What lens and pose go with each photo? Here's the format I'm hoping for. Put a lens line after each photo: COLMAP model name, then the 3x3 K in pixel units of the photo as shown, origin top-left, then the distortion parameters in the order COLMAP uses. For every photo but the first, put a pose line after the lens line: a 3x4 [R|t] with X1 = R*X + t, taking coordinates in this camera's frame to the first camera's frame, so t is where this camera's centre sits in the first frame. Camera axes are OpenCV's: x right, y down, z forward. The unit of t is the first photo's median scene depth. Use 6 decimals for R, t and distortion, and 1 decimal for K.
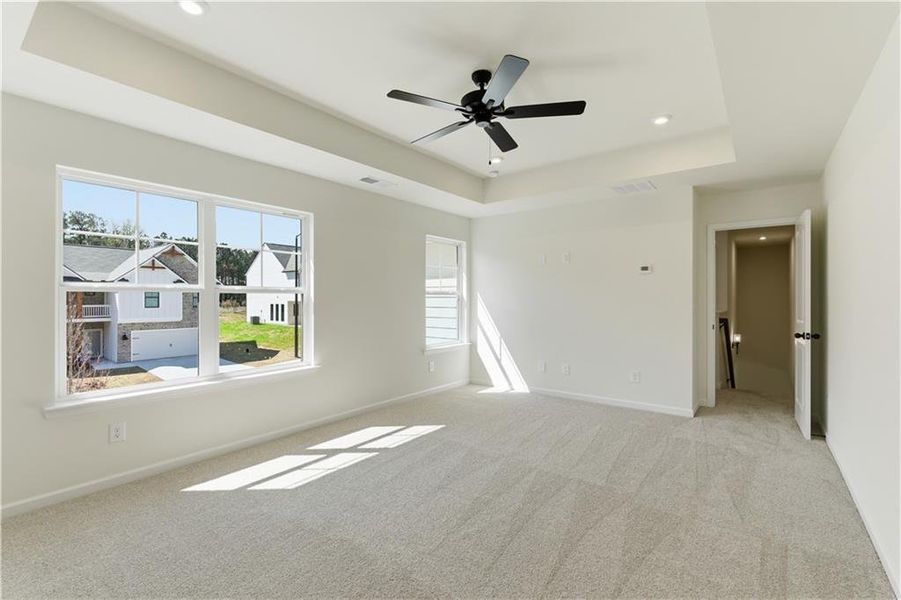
lens RADIAL K [[405.5, 0, 448.6], [0, 405.5, 297.2], [0, 0, 1]] dist [0.000607, 0.000851]
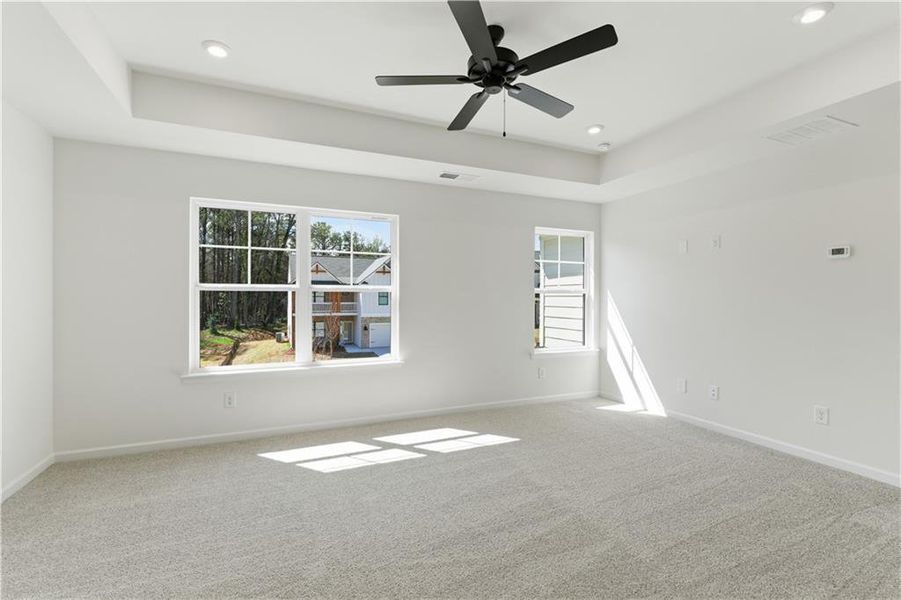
lens RADIAL K [[405.5, 0, 444.2], [0, 405.5, 299.9], [0, 0, 1]] dist [0.000607, 0.000851]
pose [[0.878463, 0.005680, -0.477778, 0.222251], [-0.002232, 0.999967, 0.007783, 0.002457], [0.477806, -0.005771, 0.878446, 0.114214]]
